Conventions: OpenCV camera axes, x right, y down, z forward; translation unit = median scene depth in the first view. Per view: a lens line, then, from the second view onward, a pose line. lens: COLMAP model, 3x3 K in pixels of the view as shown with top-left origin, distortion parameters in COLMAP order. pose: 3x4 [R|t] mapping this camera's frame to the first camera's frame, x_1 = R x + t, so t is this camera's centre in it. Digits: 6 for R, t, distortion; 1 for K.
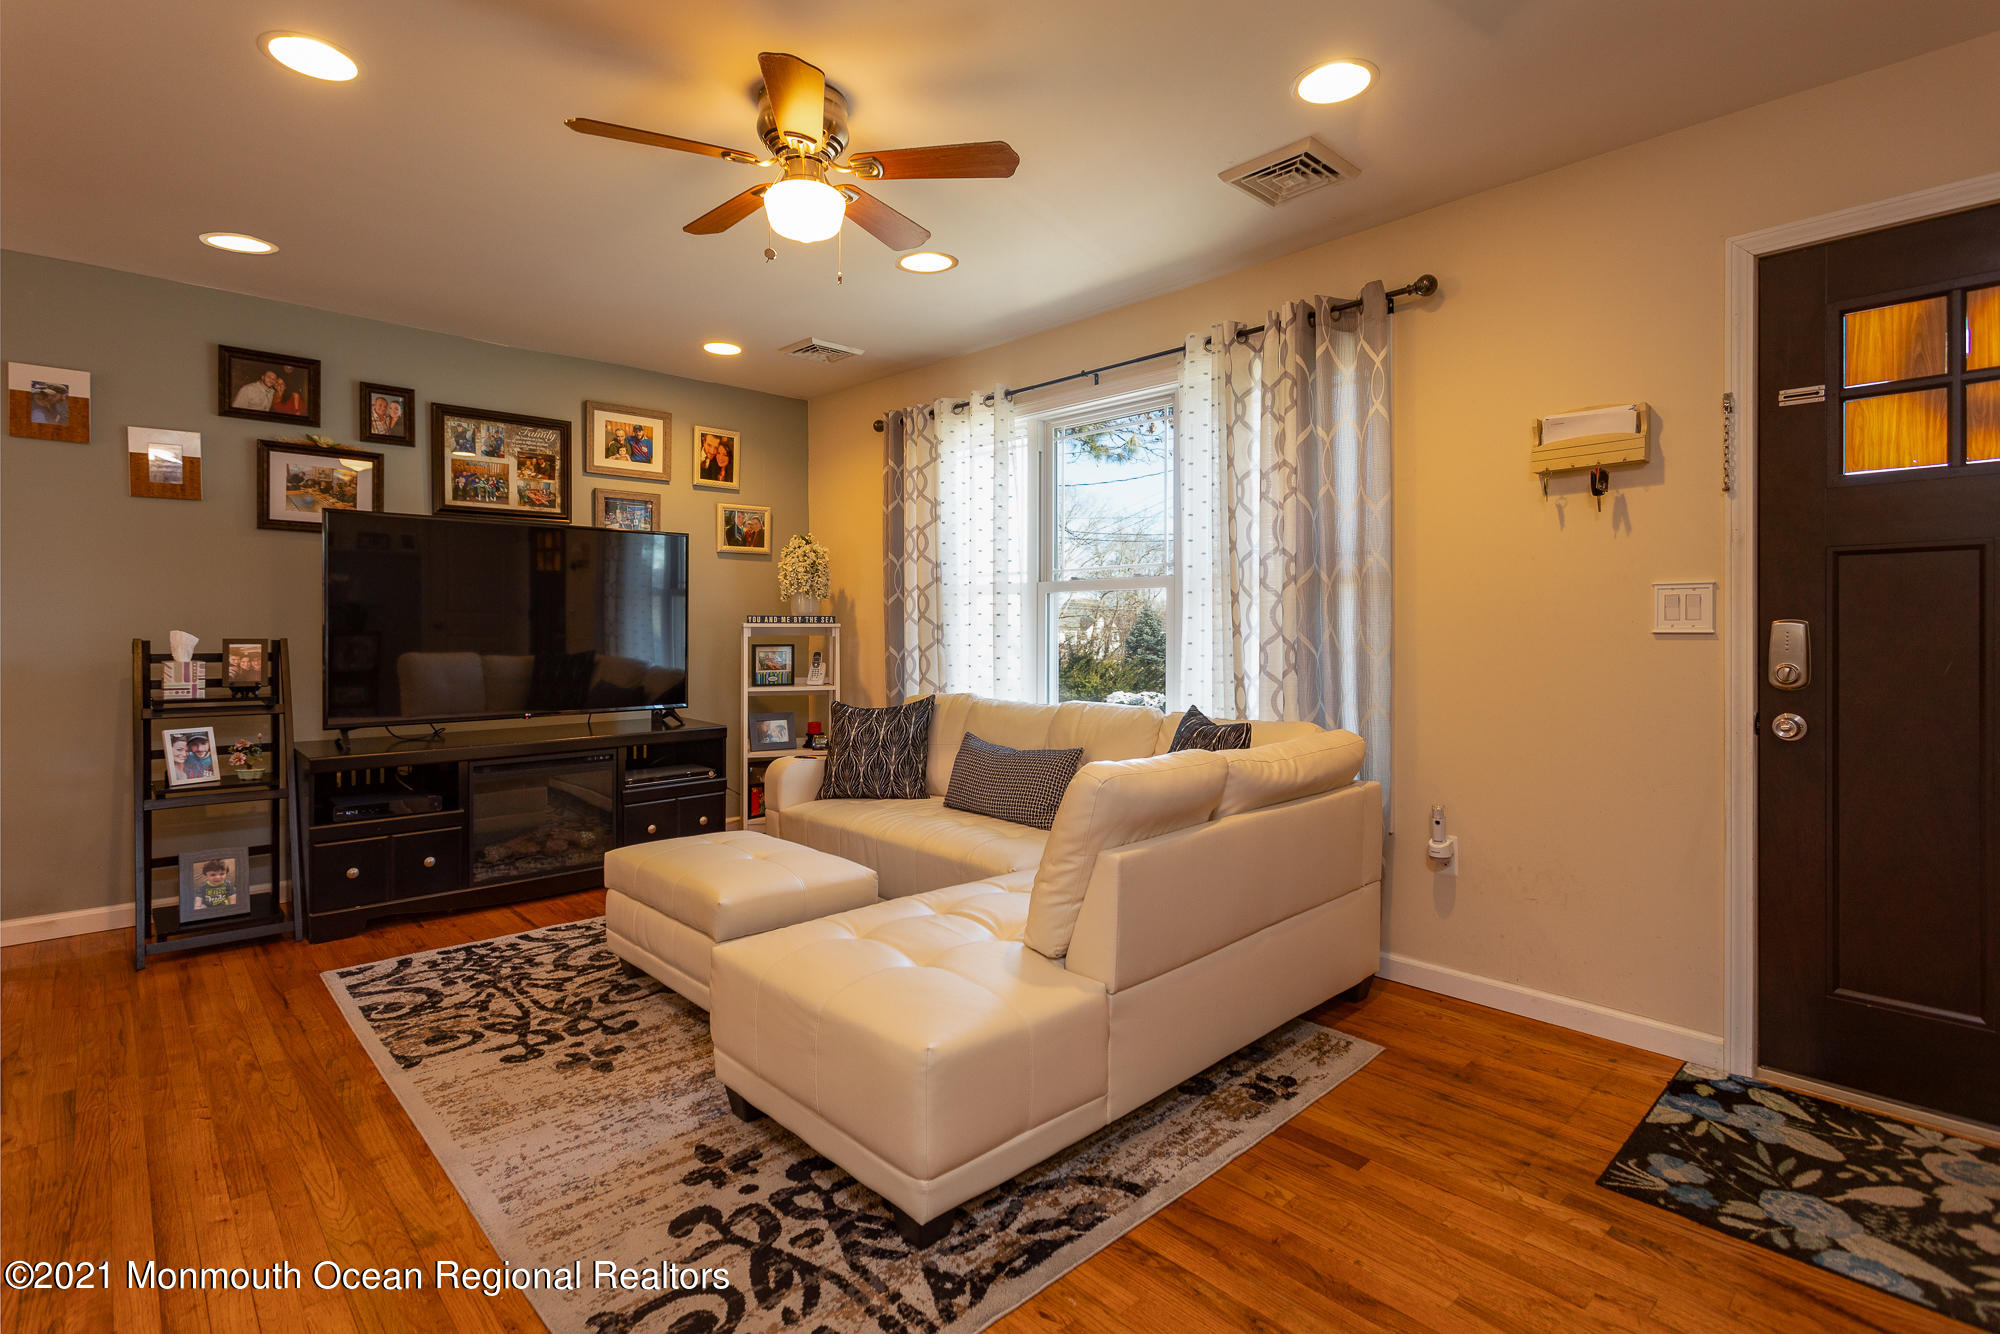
lens RADIAL K [[965.6, 0, 993.6], [0, 965.6, 630.8], [0, 0, 1]] dist [0.000985, 0.000191]
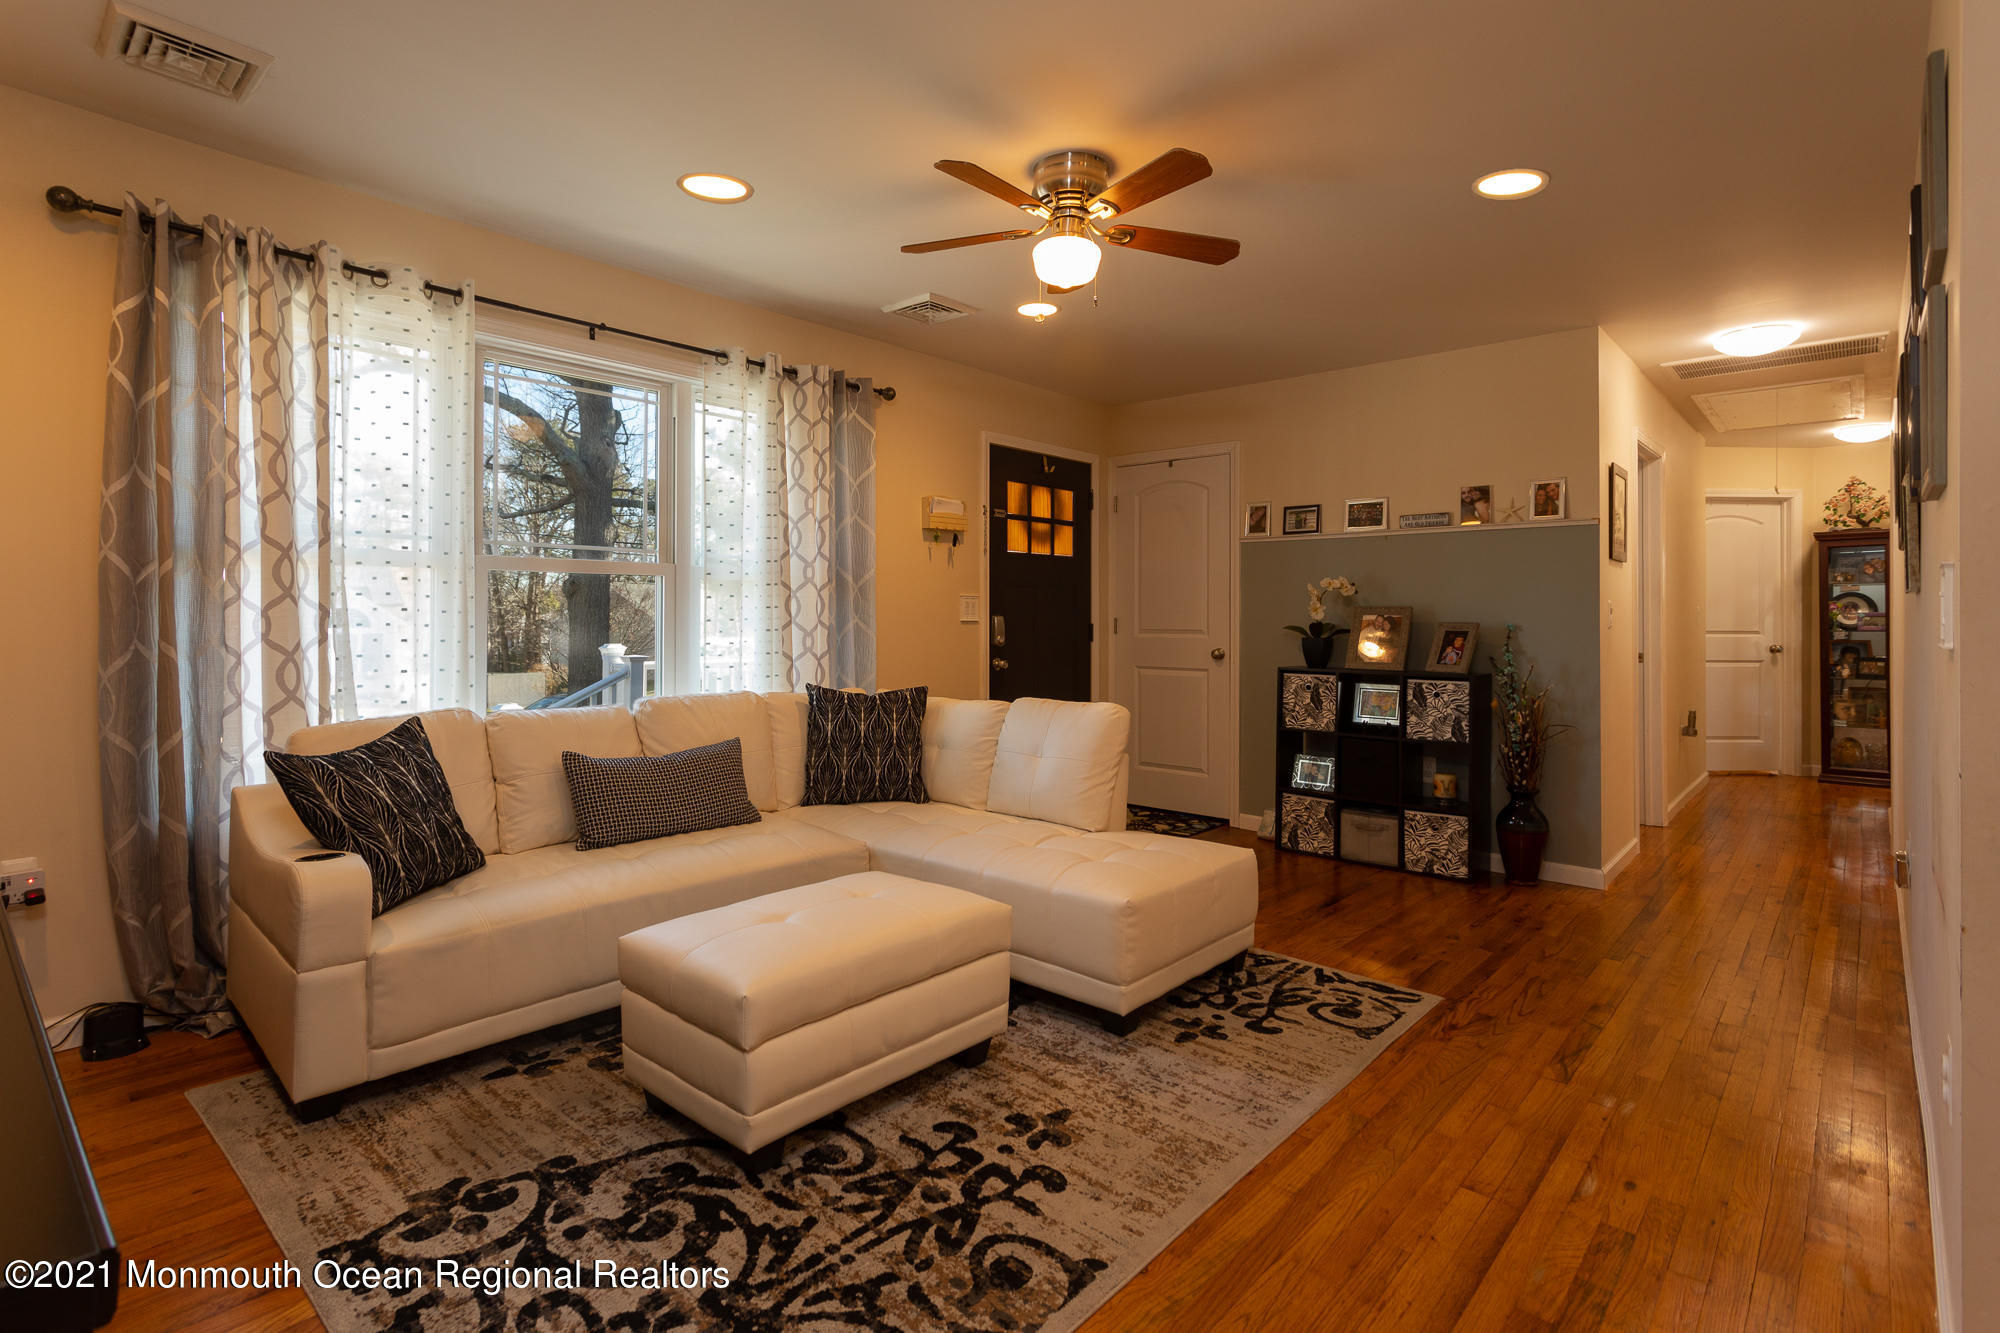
lens RADIAL K [[965.6, 0, 993.6], [0, 965.6, 630.3], [0, 0, 1]] dist [0.000985, 0.000191]
pose [[-0.088445, -0.013109, 0.995995, -0.960122], [-0.003743, 0.999911, 0.012828, -0.006028], [-0.996074, -0.002593, -0.088486, 0.855337]]
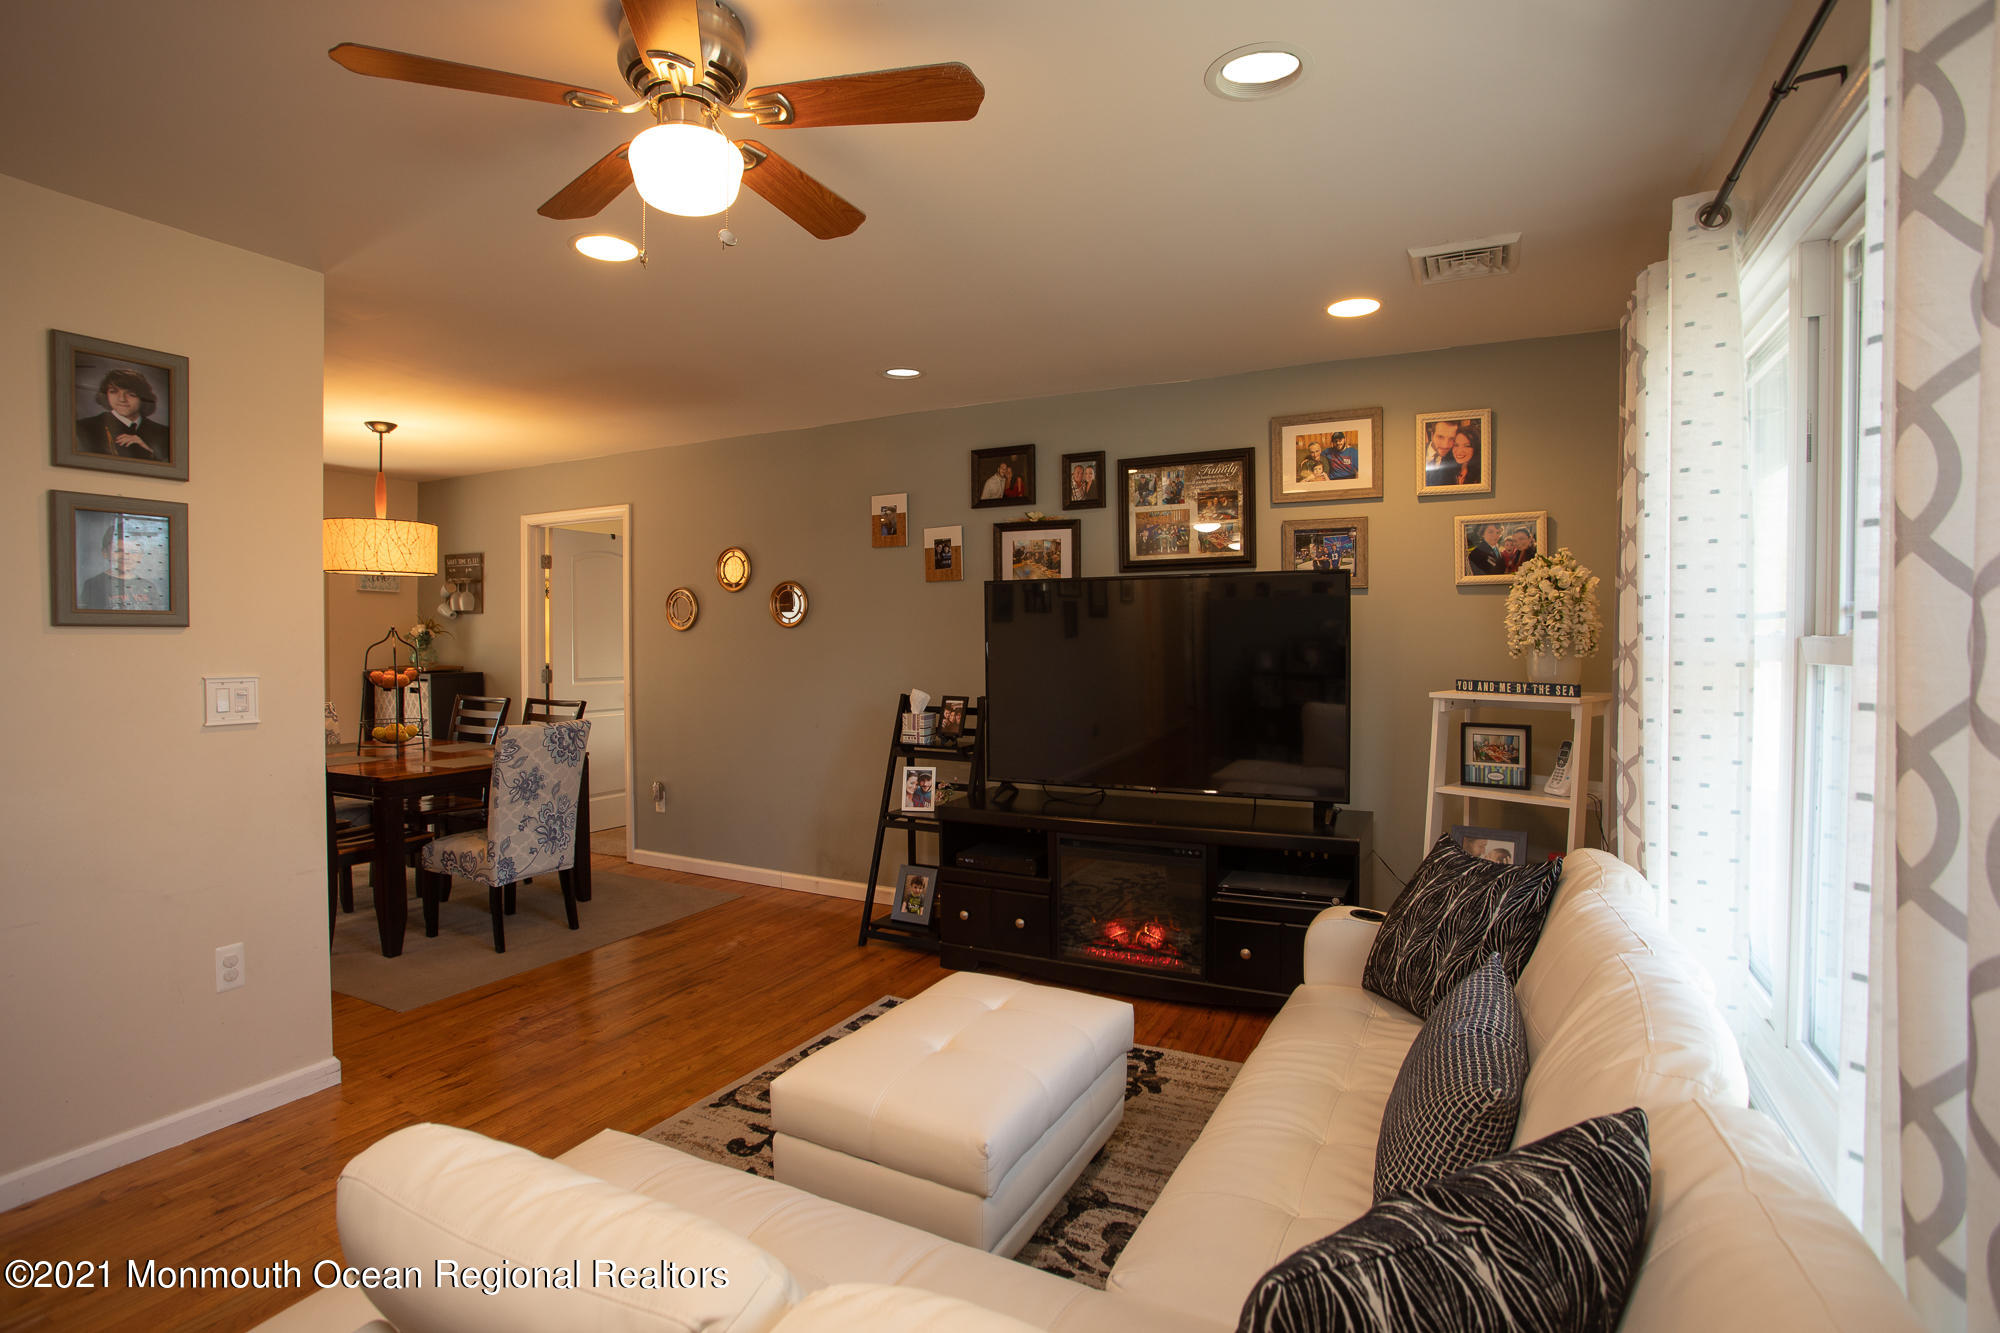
lens RADIAL K [[954.4, 0, 1000.0], [0, 954.4, 666.5], [0, 0, 1]] dist [-0.078295, 0.000055]
pose [[0.342217, 0.021917, -0.939365, 0.381669], [0.000399, 0.999724, 0.023470, -0.061204], [0.939621, -0.008407, 0.342114, 0.712004]]
